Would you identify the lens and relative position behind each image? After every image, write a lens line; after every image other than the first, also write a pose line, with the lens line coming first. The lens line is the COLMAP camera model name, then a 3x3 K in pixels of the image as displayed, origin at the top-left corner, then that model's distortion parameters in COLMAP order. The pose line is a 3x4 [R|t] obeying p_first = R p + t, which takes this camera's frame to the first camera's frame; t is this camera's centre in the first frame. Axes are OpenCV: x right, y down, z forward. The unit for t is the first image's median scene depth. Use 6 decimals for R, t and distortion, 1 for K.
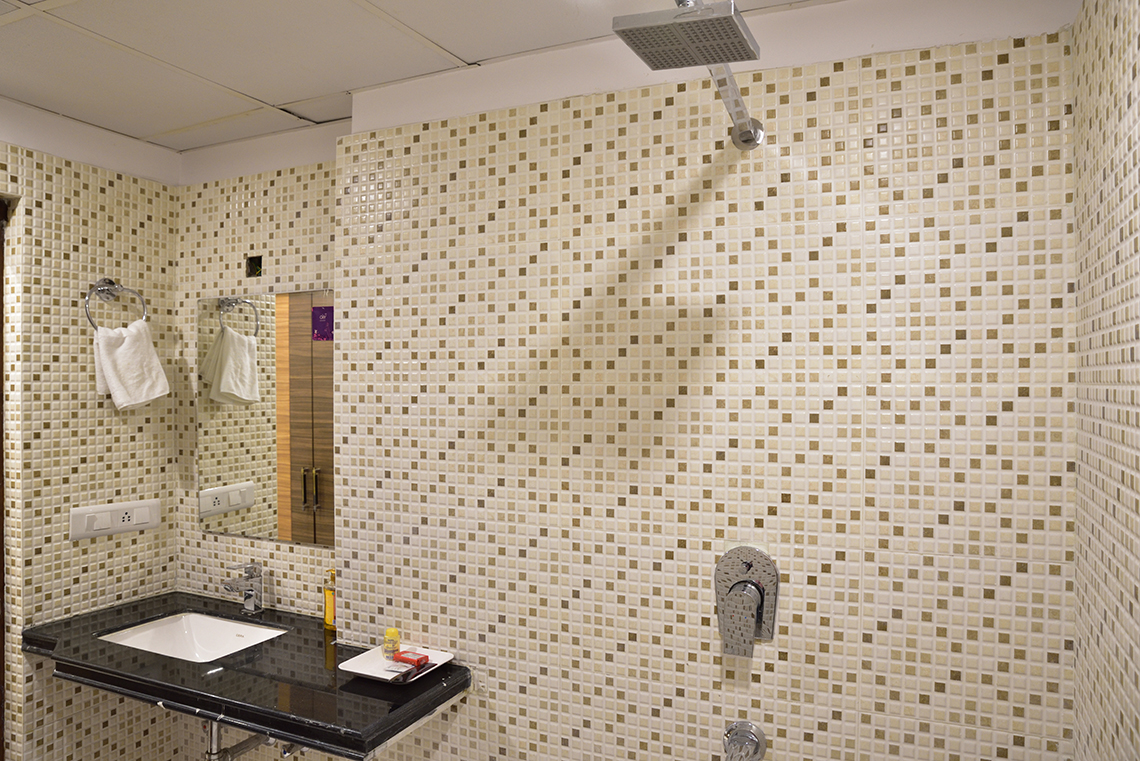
lens RADIAL K [[788.3, 0, 568.7], [0, 788.3, 383.3], [0, 0, 1]] dist [-0.050137, 0.005553]
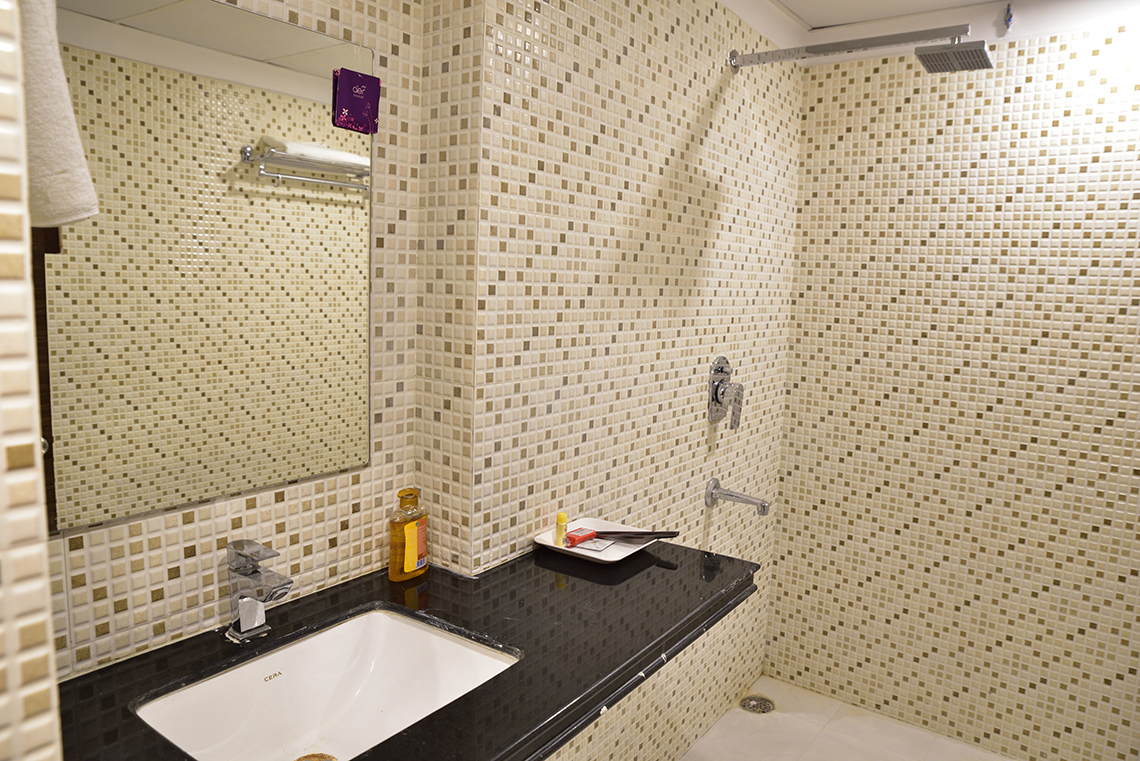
lens RADIAL K [[788.3, 0, 569.5], [0, 788.3, 374.5], [0, 0, 1]] dist [-0.050137, 0.005553]
pose [[0.174749, -0.105196, 0.978977, -1.111624], [-0.013989, 0.993911, 0.109297, 0.079157], [-0.984514, -0.032795, 0.172213, 0.912632]]
